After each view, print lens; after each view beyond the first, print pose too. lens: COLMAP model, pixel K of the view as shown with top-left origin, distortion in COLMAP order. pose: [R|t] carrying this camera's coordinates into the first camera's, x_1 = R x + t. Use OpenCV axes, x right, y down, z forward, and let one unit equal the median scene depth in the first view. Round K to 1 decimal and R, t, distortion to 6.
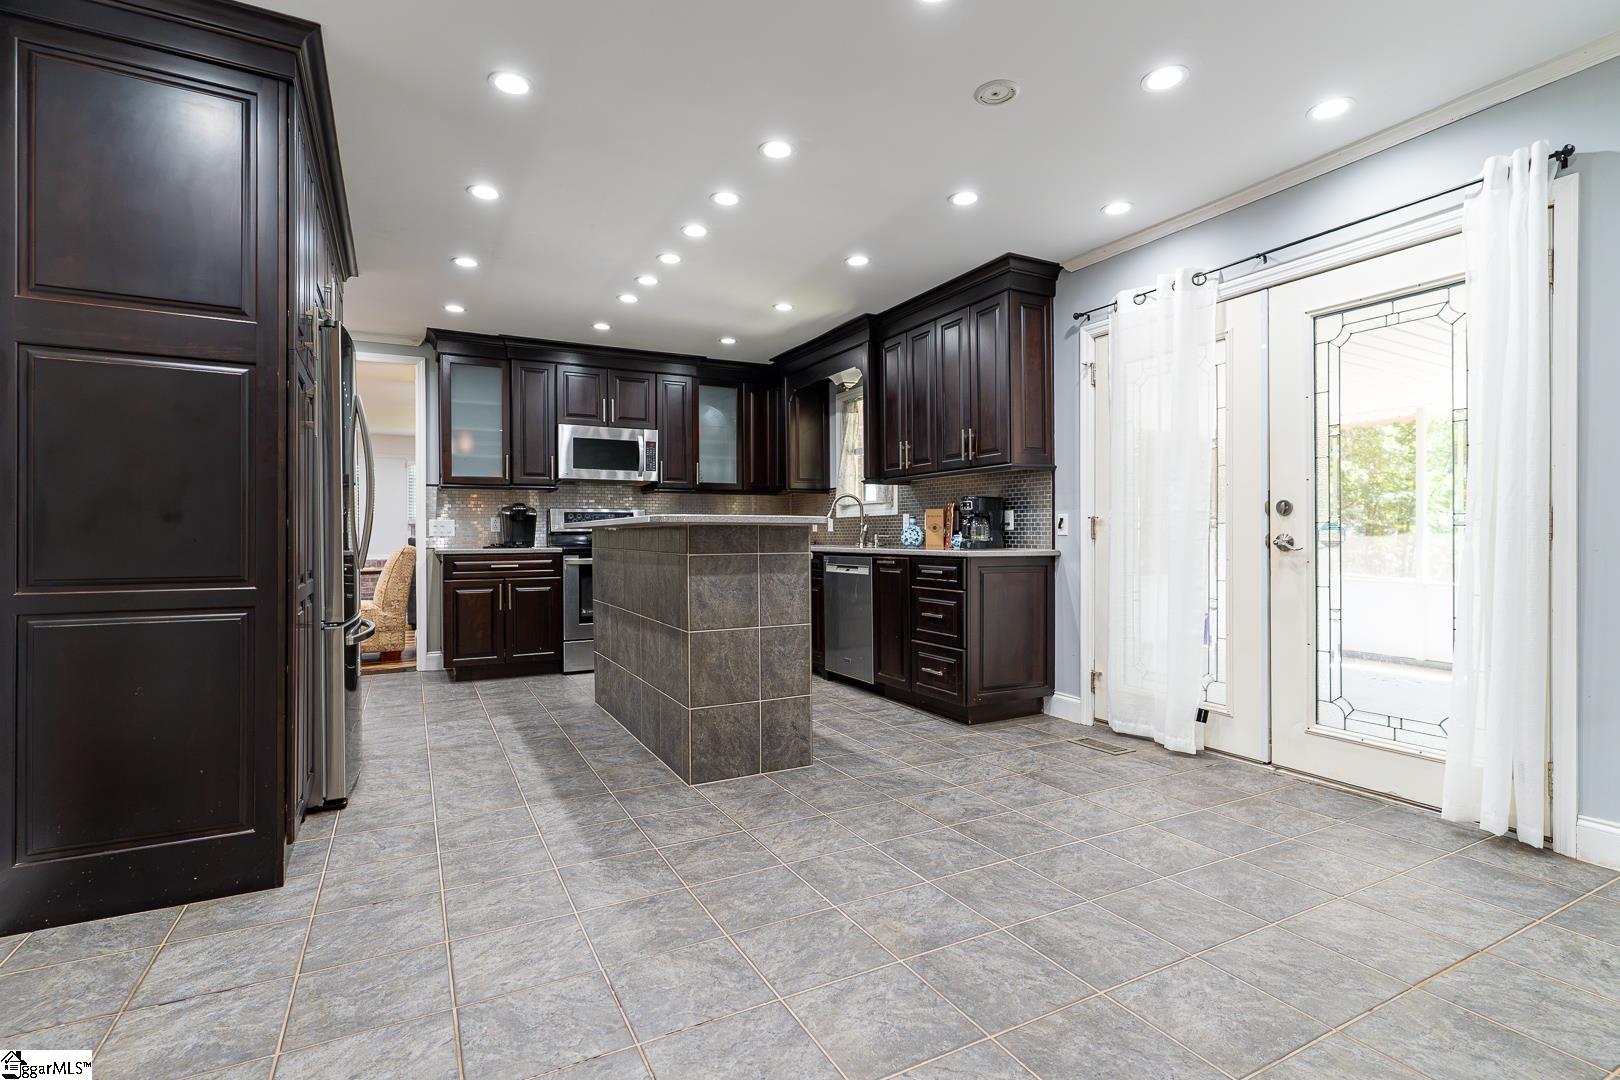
lens RADIAL K [[763.0, 0, 812.0], [0, 763.0, 538.0], [0, 0, 1]] dist [-0.003759, 0.001369]
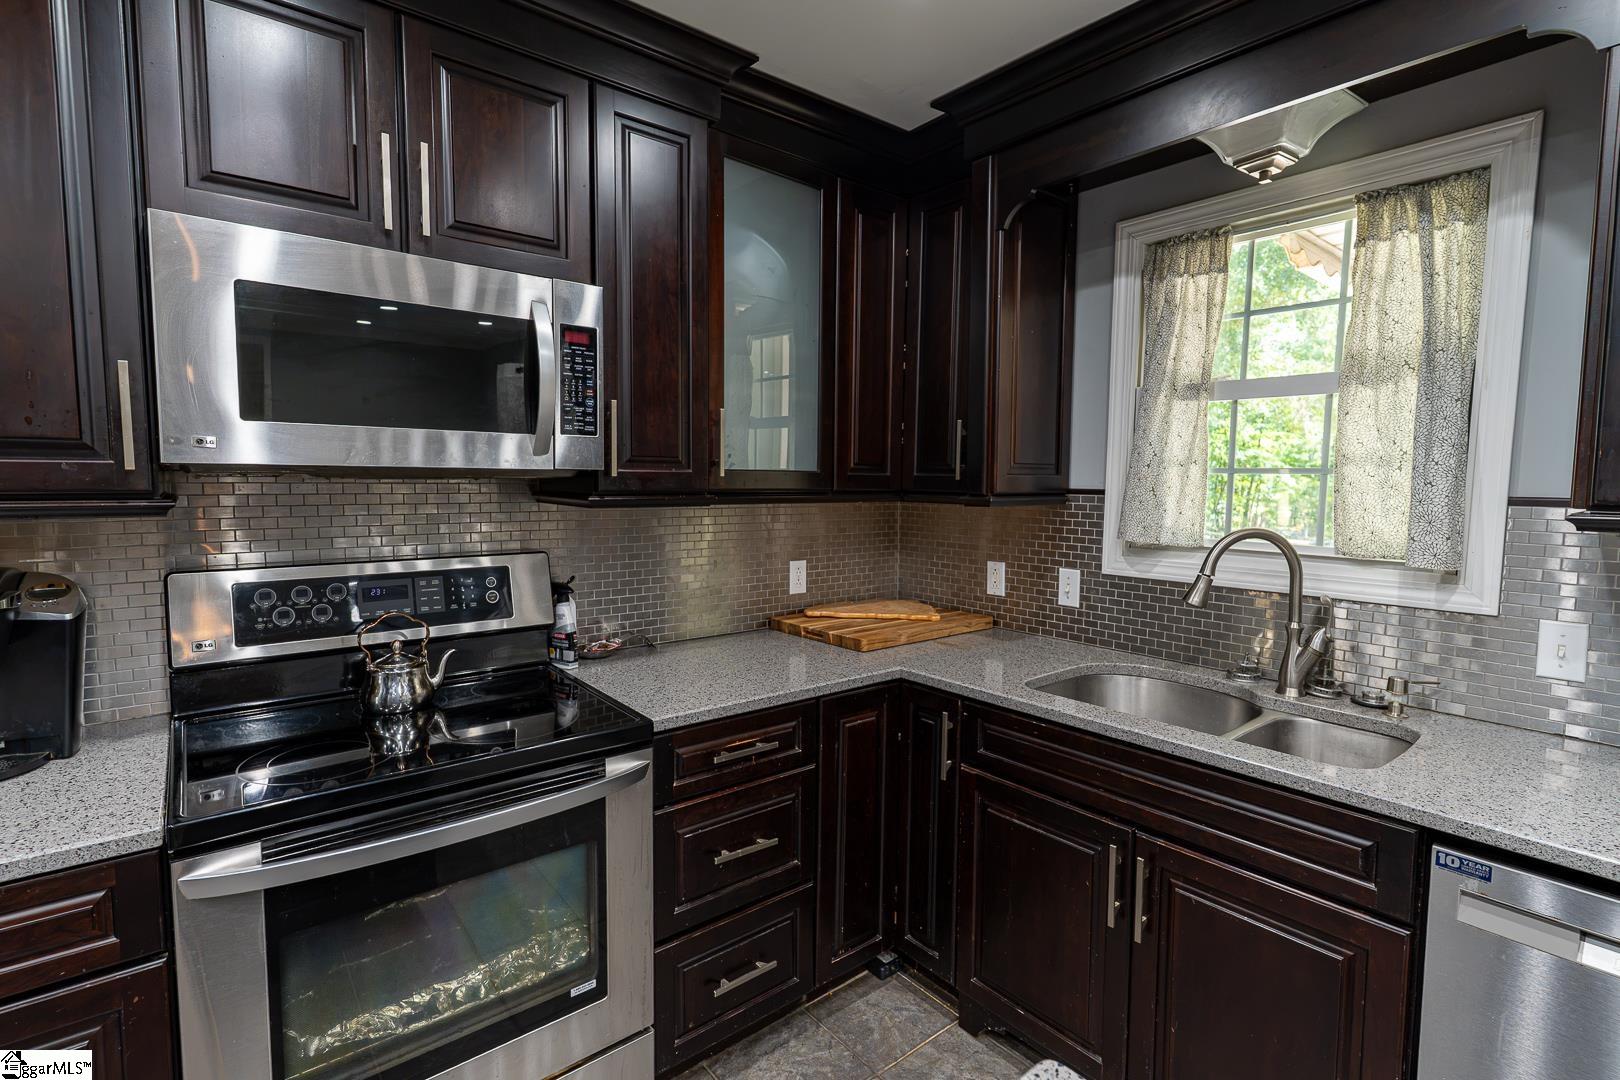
lens RADIAL K [[763.0, 0, 812.0], [0, 763.0, 538.0], [0, 0, 1]] dist [-0.003759, 0.001369]
pose [[0.982235, -0.001991, 0.187646, -0.329380], [-0.012007, 0.997228, 0.073431, -0.130950], [-0.187272, -0.074380, 0.979488, 1.296124]]
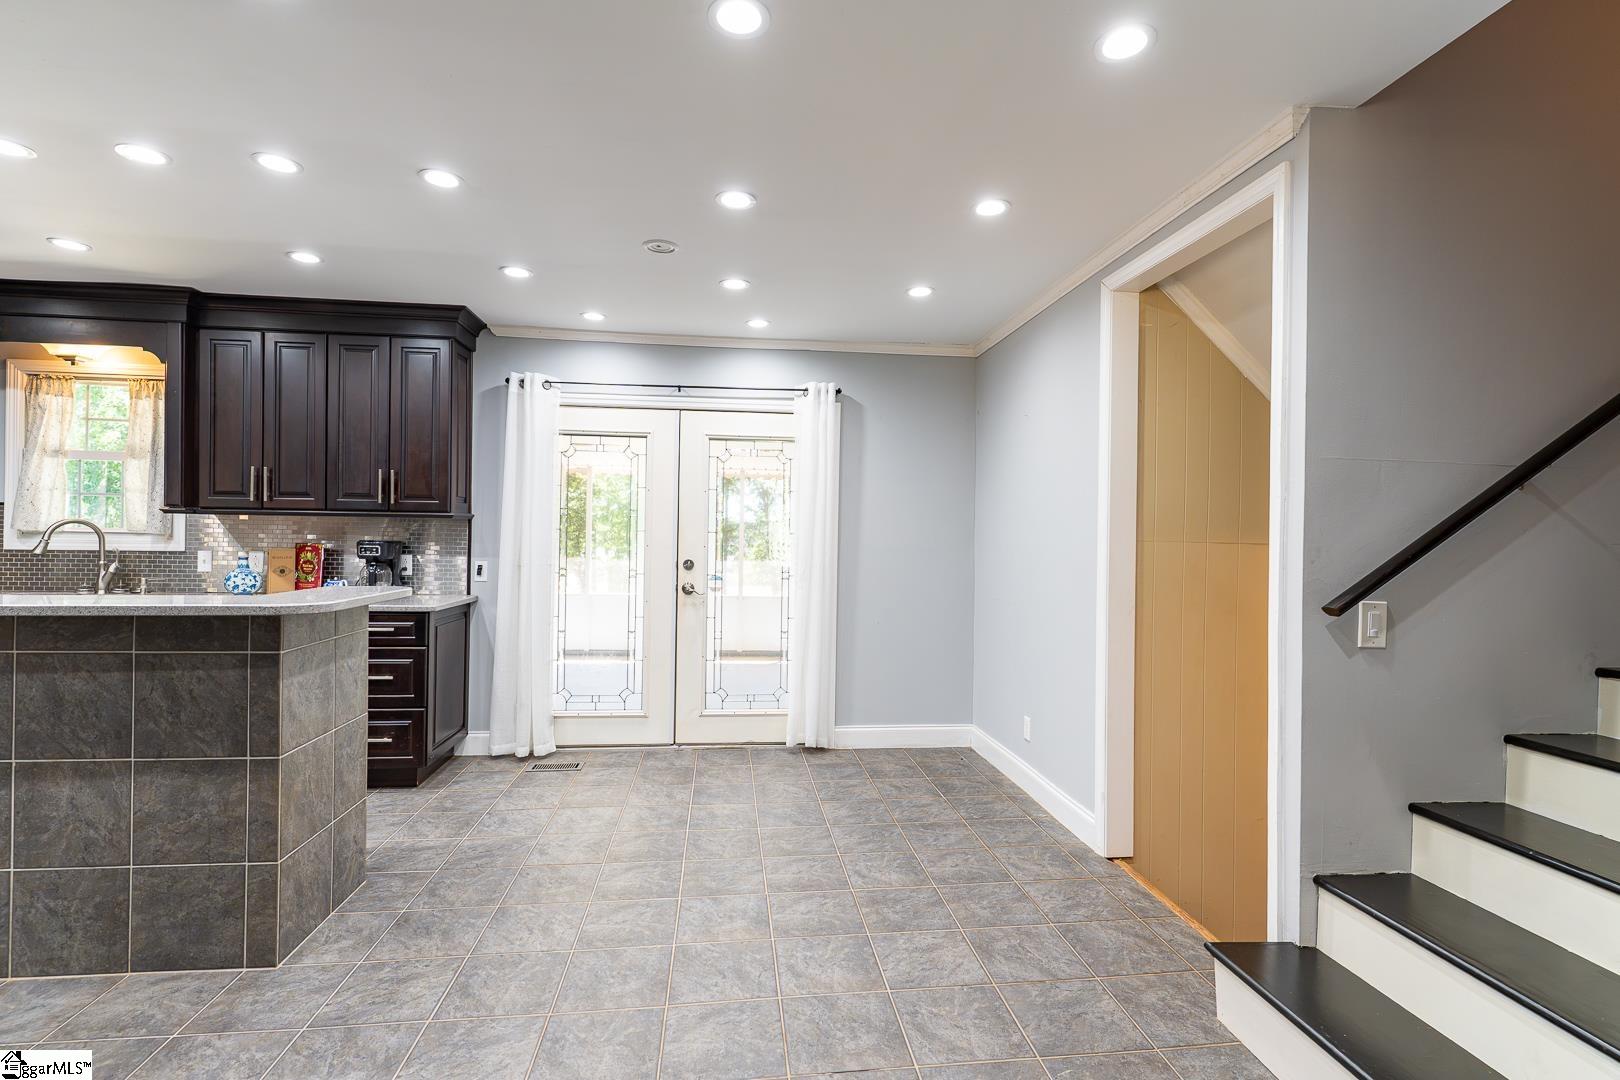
lens RADIAL K [[763.0, 0, 812.0], [0, 763.0, 538.0], [0, 0, 1]] dist [-0.003759, 0.001369]
pose [[0.362331, 0.004250, 0.932040, -0.619297], [-0.016318, 0.999865, 0.001784, -0.092376], [-0.931907, -0.015855, 0.362351, 0.243746]]
